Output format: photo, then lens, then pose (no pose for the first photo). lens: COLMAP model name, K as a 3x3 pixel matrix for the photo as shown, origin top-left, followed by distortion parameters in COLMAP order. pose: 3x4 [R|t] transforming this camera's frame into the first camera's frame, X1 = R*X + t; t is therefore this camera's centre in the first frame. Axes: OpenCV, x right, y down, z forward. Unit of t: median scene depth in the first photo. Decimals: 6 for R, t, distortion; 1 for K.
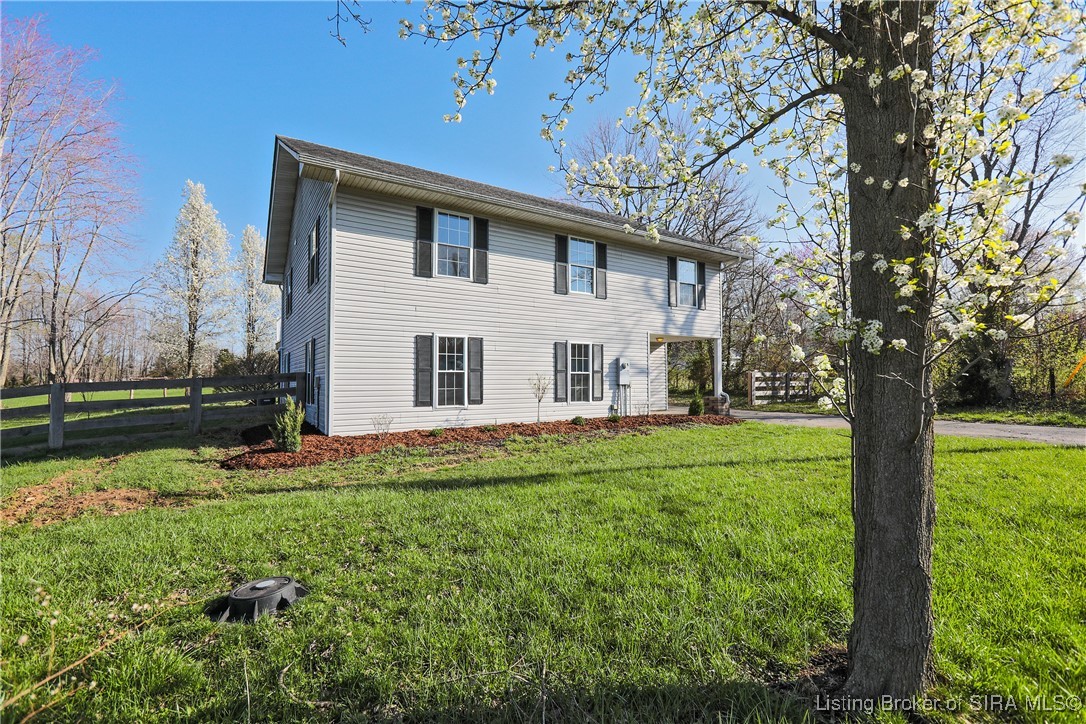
lens RADIAL K [[502.1, 0, 543.0], [0, 502.1, 362.0], [0, 0, 1]] dist [-0.001200, 0.000005]
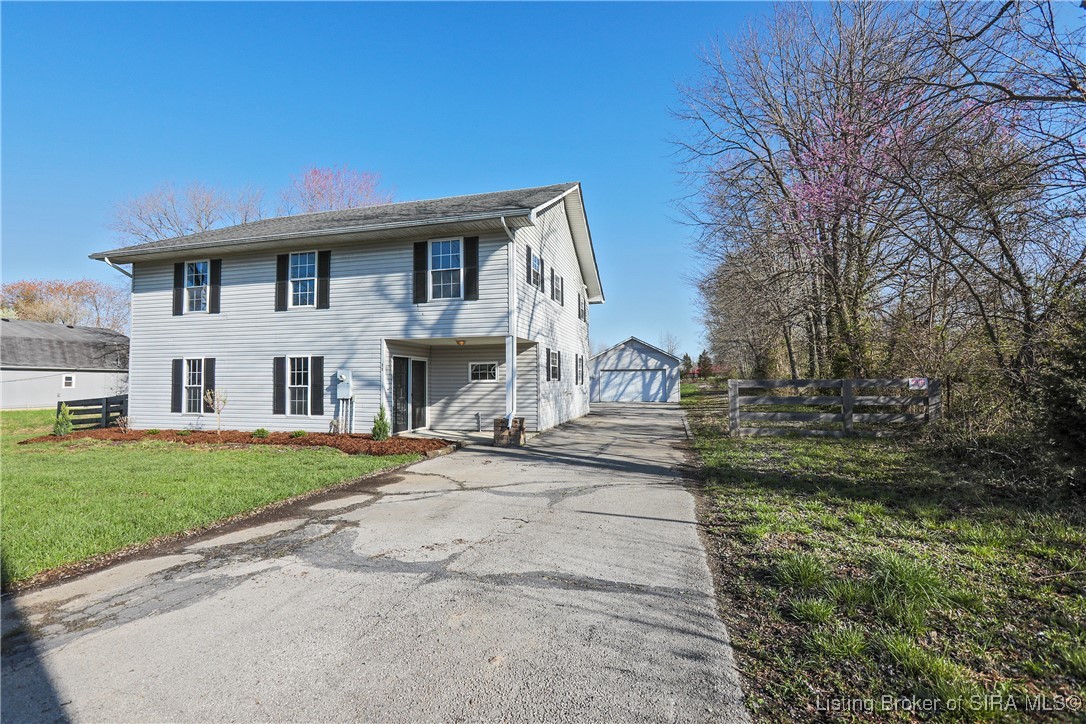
lens RADIAL K [[476.4, 0, 542.1], [0, 476.4, 369.3], [0, 0, 1]] dist [-0.011328, 0.000071]
pose [[0.652214, -0.036110, -0.757174, 1.078582], [0.019701, 0.999335, -0.030689, 0.025764], [0.757779, 0.005099, 0.652491, 0.731487]]
